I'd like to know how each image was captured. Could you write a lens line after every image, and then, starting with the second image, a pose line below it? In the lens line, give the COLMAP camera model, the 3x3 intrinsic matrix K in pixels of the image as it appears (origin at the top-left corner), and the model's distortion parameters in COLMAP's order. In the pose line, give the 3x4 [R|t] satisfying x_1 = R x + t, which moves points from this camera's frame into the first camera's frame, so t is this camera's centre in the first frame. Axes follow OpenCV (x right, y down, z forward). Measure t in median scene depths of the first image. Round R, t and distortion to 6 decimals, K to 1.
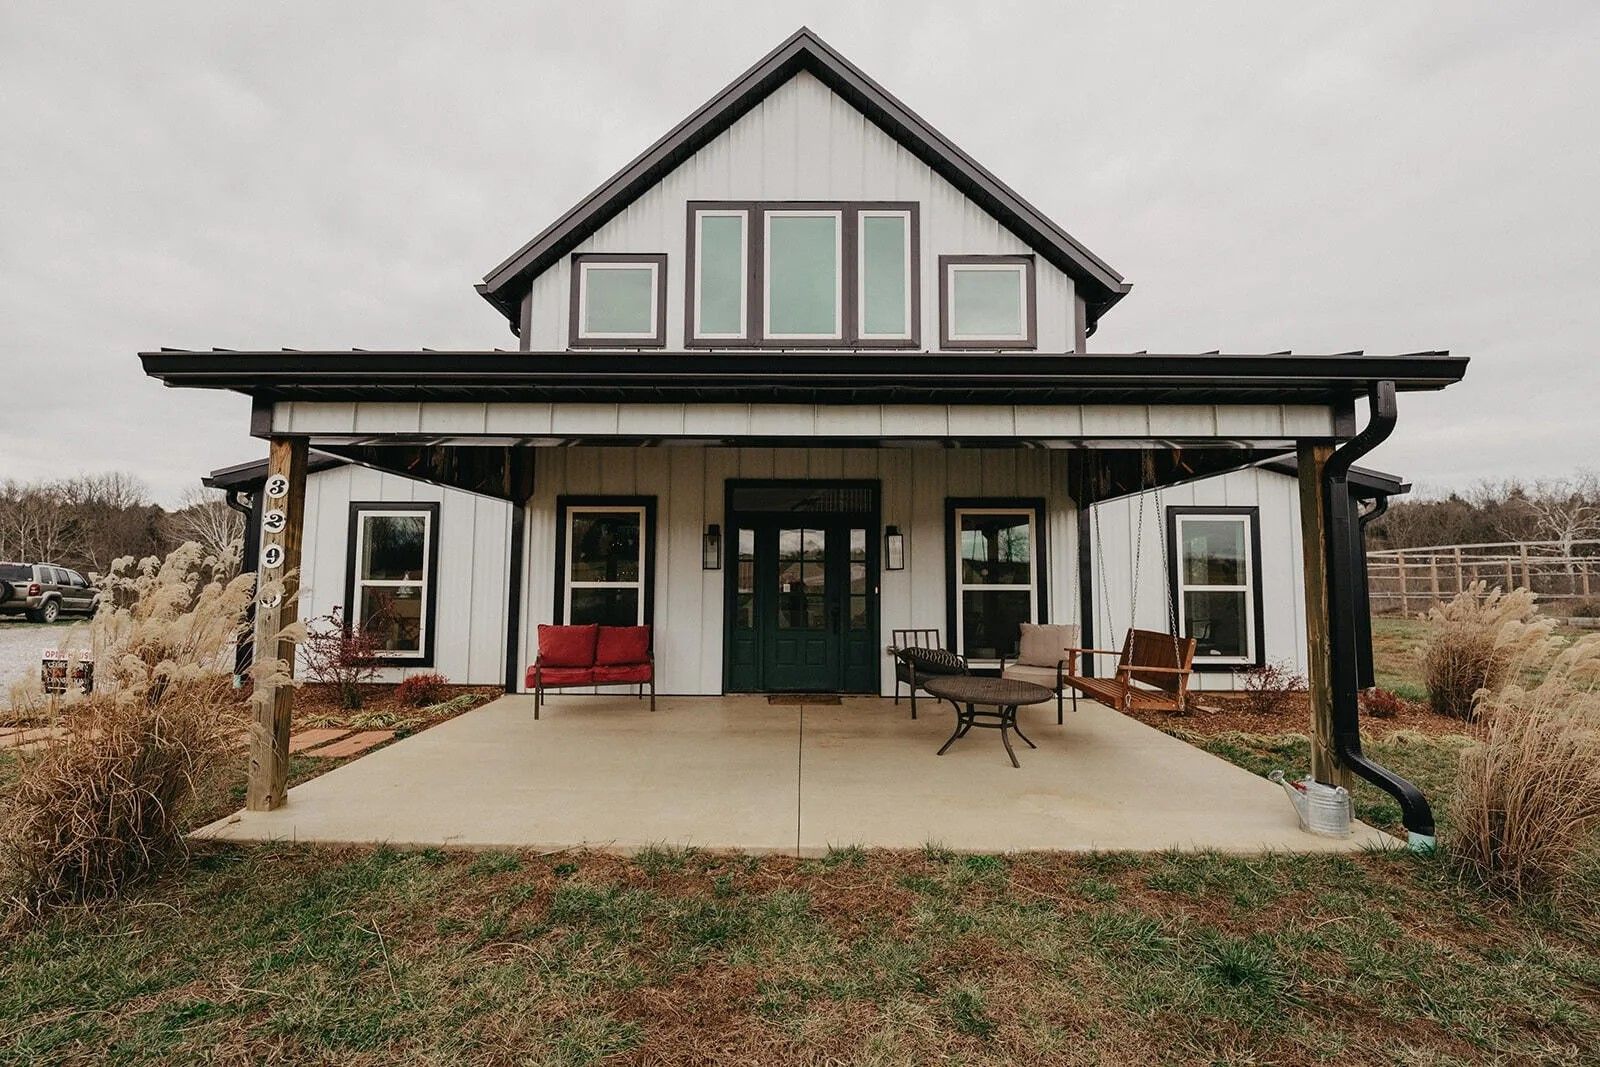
lens RADIAL K [[650.4, 0, 800.0], [0, 650.4, 533.5], [0, 0, 1]] dist [0.000658, -0.000055]
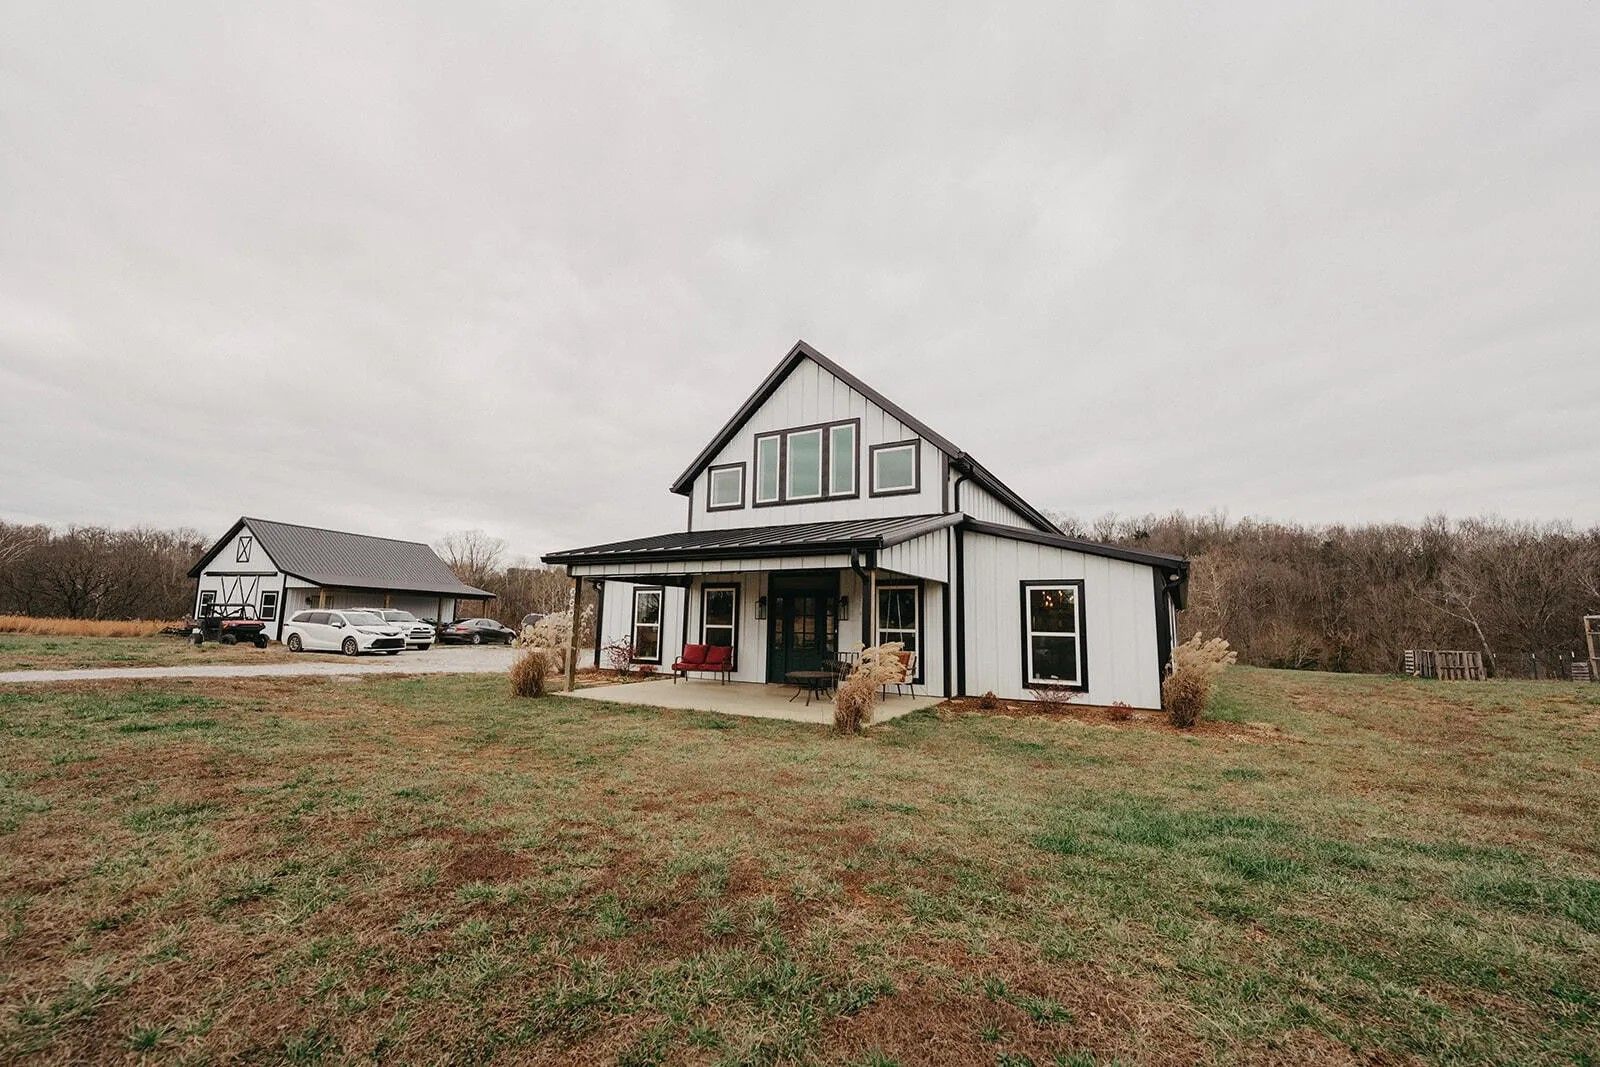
lens RADIAL K [[650.4, 0, 800.0], [0, 650.4, 533.5], [0, 0, 1]] dist [0.000658, -0.000055]
pose [[0.866698, -0.058345, -0.495409, 0.929064], [0.019560, 0.996347, -0.083122, -0.037024], [0.498449, 0.062351, 0.864674, -0.647879]]
